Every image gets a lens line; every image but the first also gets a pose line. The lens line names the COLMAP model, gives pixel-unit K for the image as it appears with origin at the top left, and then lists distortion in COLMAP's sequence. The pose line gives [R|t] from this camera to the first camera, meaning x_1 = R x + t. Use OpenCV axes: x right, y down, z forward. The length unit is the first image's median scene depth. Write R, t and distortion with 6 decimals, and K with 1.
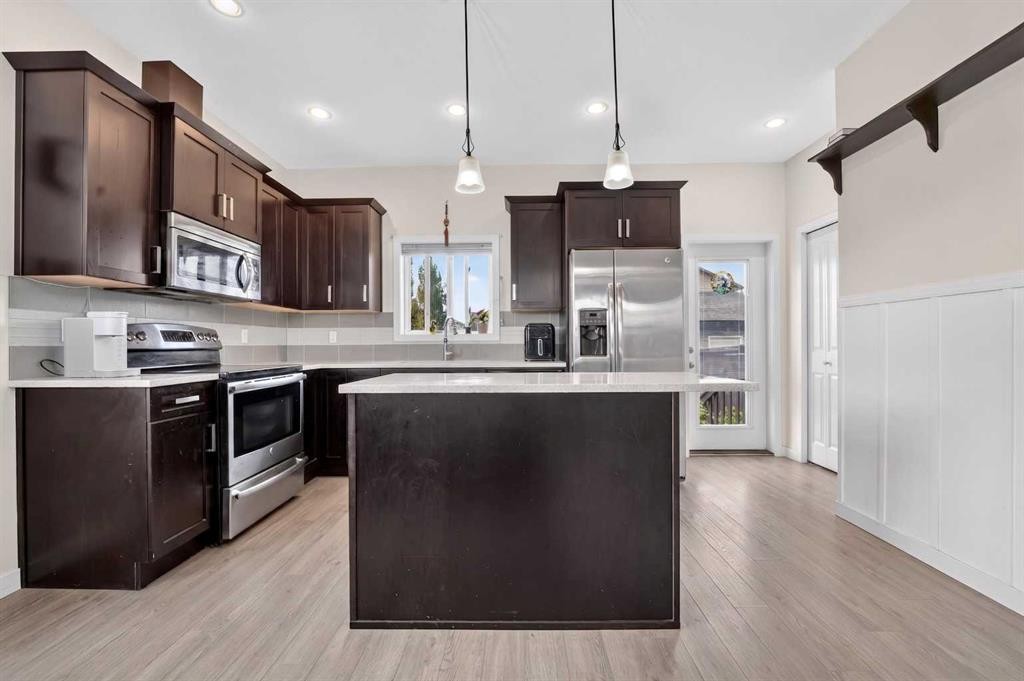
lens RADIAL K [[433.5, 0, 512.0], [0, 433.5, 340.5], [0, 0, 1]] dist [-0.001265, -0.000058]
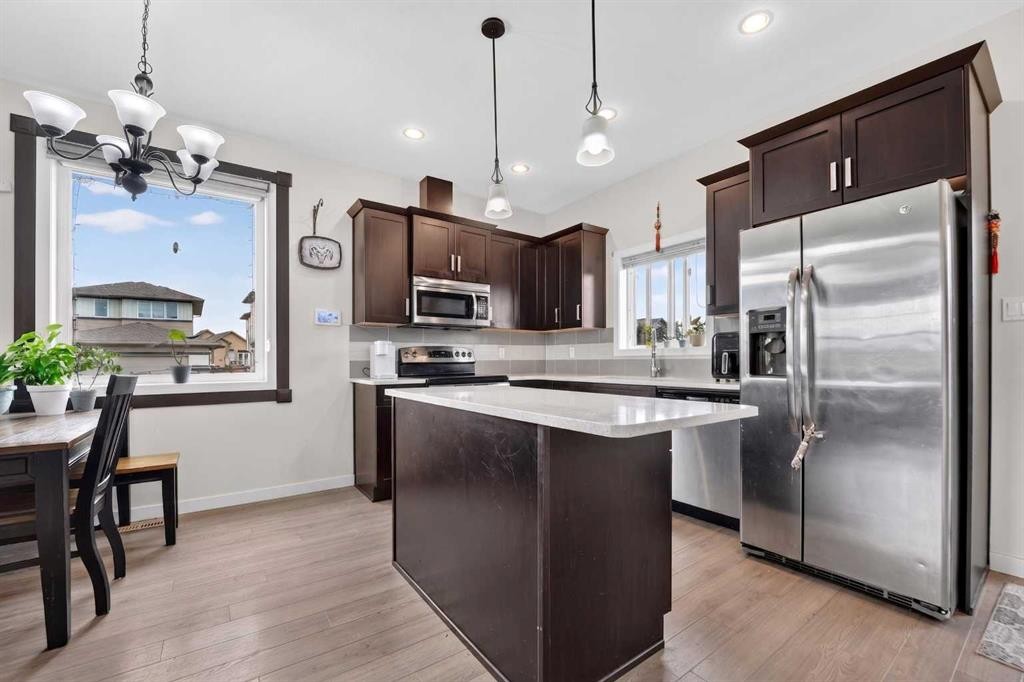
lens RADIAL K [[443.1, 0, 524.7], [0, 443.1, 358.3], [0, 0, 1]] dist [-0.001904, -0.000267]
pose [[0.589597, -0.001444, -0.807696, 0.486224], [0.010249, 0.999931, 0.005694, -0.001102], [0.807633, -0.011635, 0.589571, 0.239556]]
